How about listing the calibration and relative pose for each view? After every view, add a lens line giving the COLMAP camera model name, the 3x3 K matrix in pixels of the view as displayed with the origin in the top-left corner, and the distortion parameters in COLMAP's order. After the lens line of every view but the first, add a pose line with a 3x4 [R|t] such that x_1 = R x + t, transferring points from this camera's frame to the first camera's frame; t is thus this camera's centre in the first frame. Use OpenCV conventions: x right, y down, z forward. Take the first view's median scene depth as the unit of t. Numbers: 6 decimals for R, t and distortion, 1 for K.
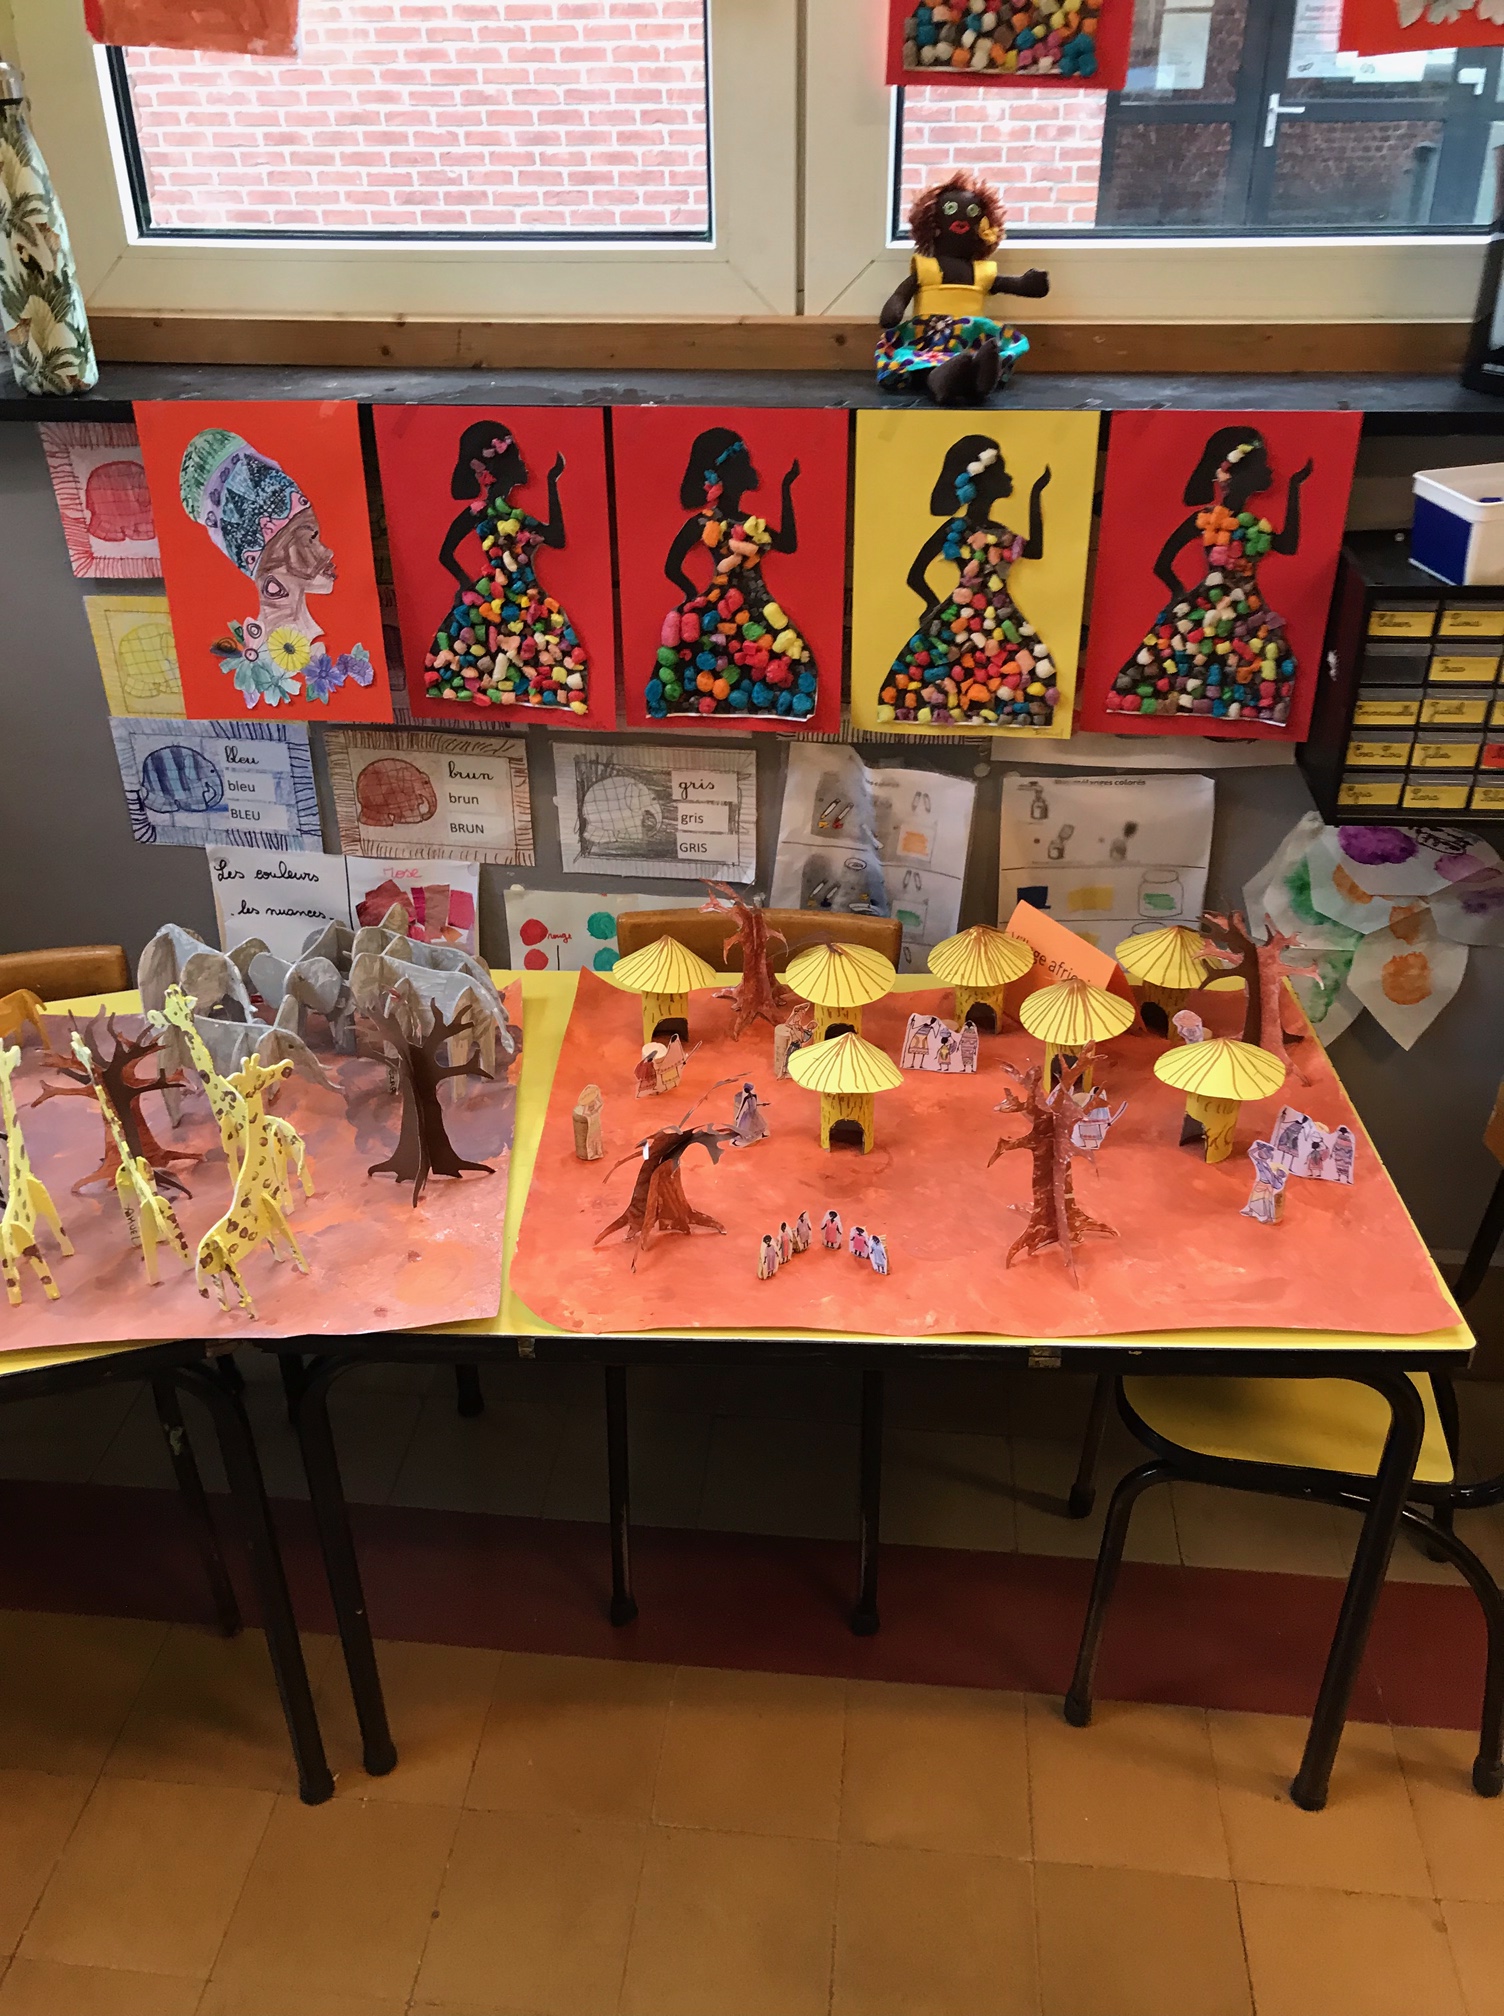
lens RADIAL K [[1636.5, 0, 748.6], [0, 1636.5, 1015.5], [0, 0, 1]] dist [0.027631, -0.037807]
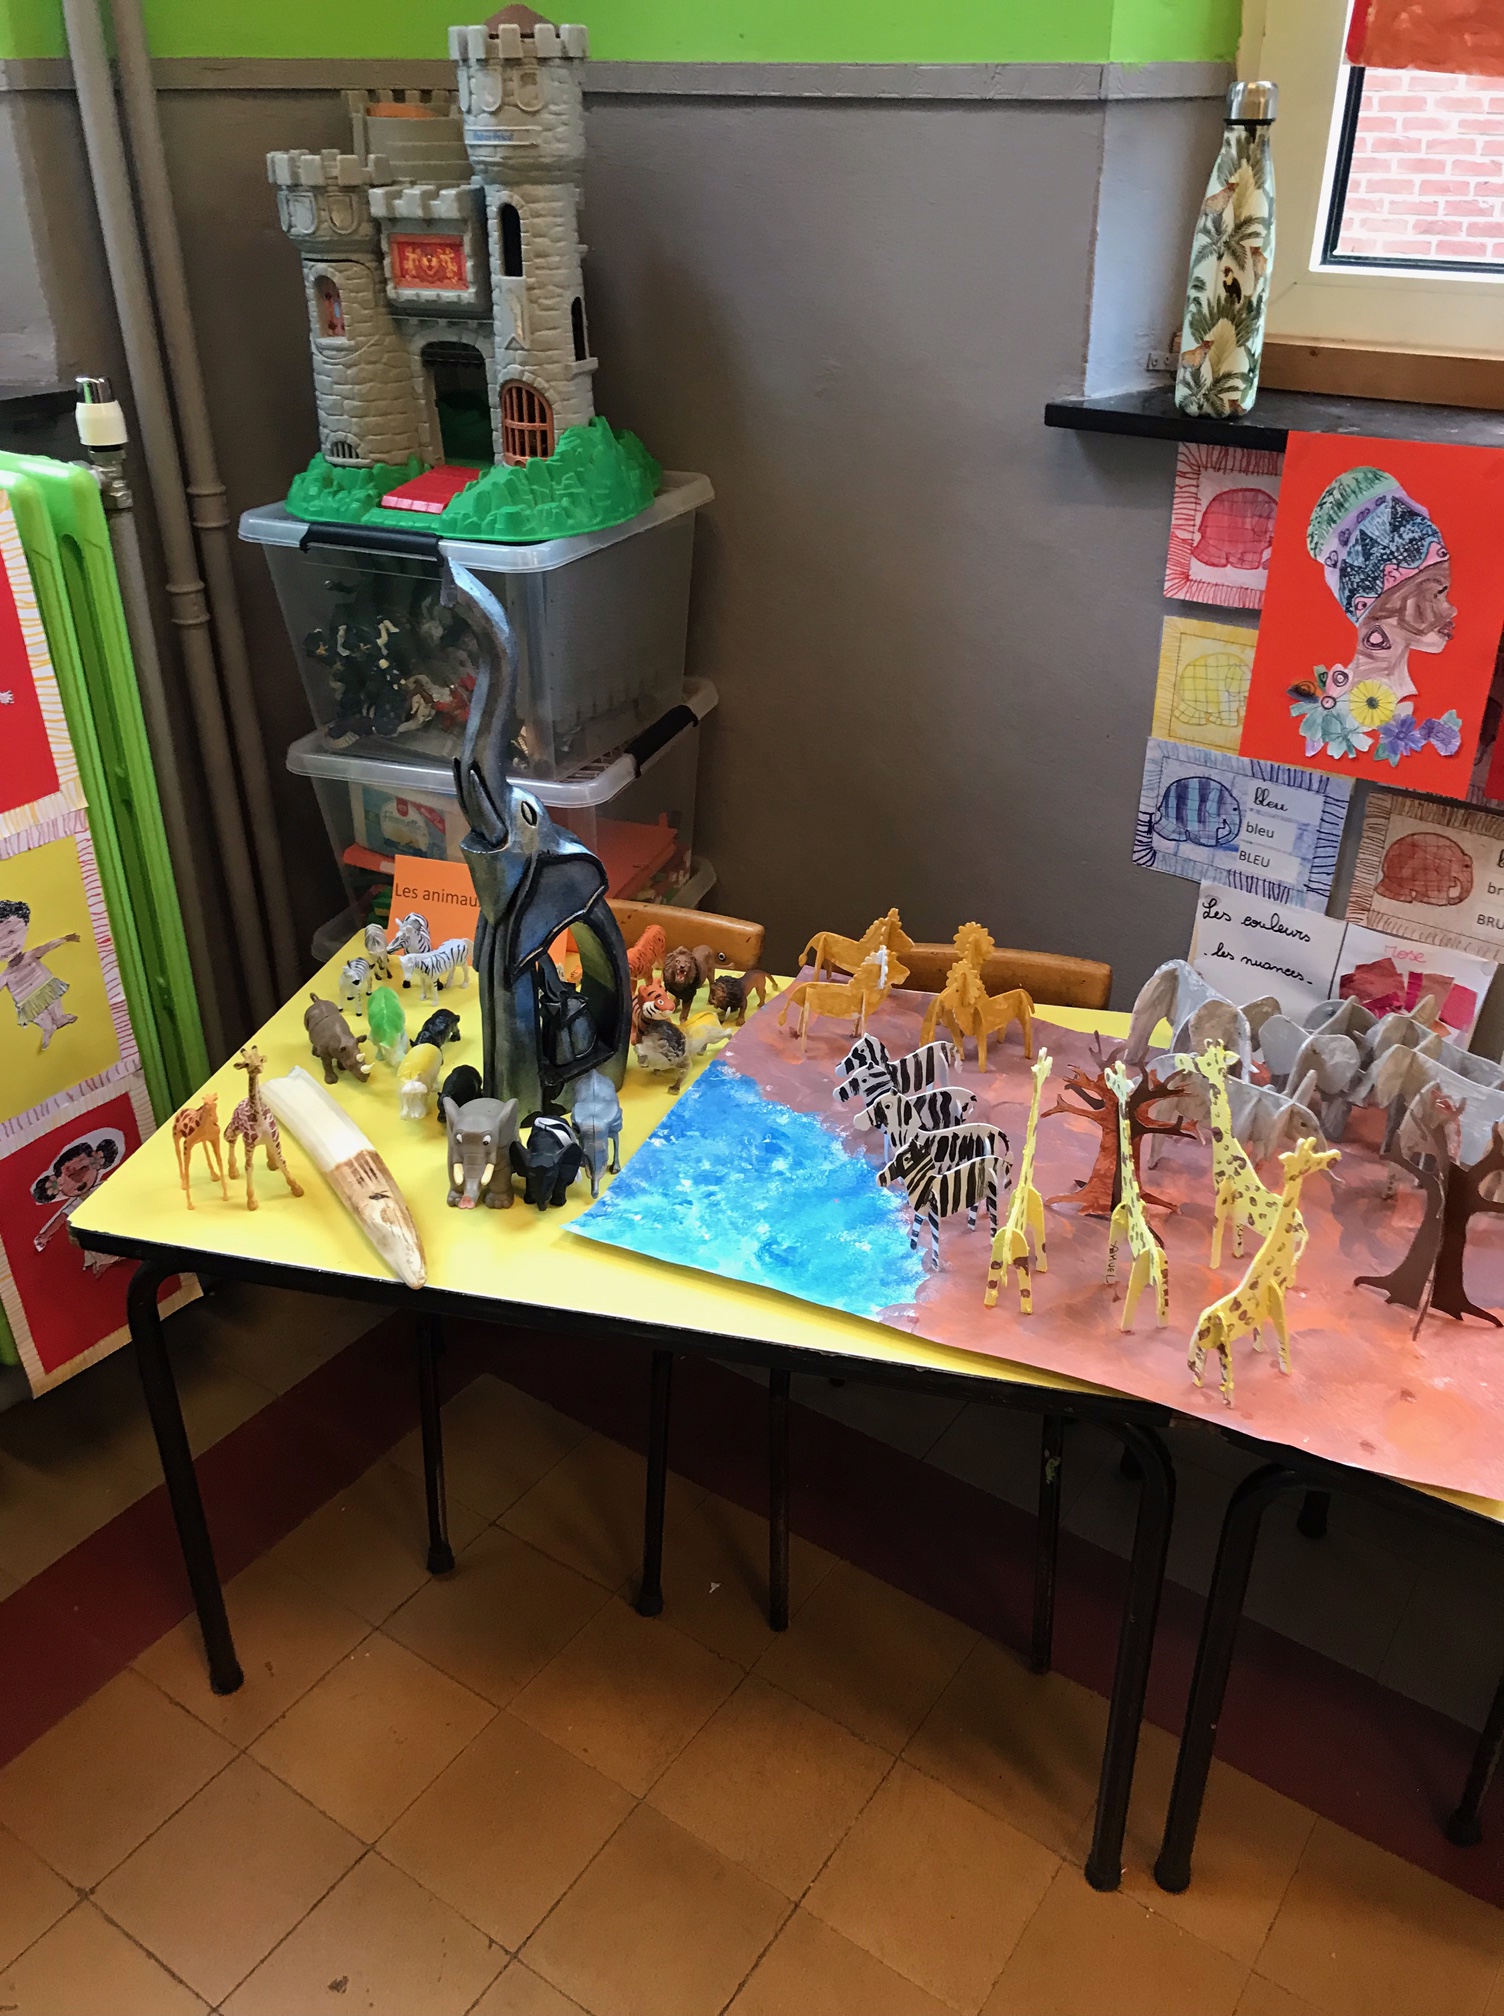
lens RADIAL K [[1636.5, 0, 748.0], [0, 1636.5, 996.8], [0, 0, 1]] dist [0.027631, -0.037807]
pose [[0.871678, 0.242721, -0.425752, -0.155331], [-0.251001, 0.967259, 0.037538, -0.006506], [0.420923, 0.074143, 0.904061, 0.012405]]
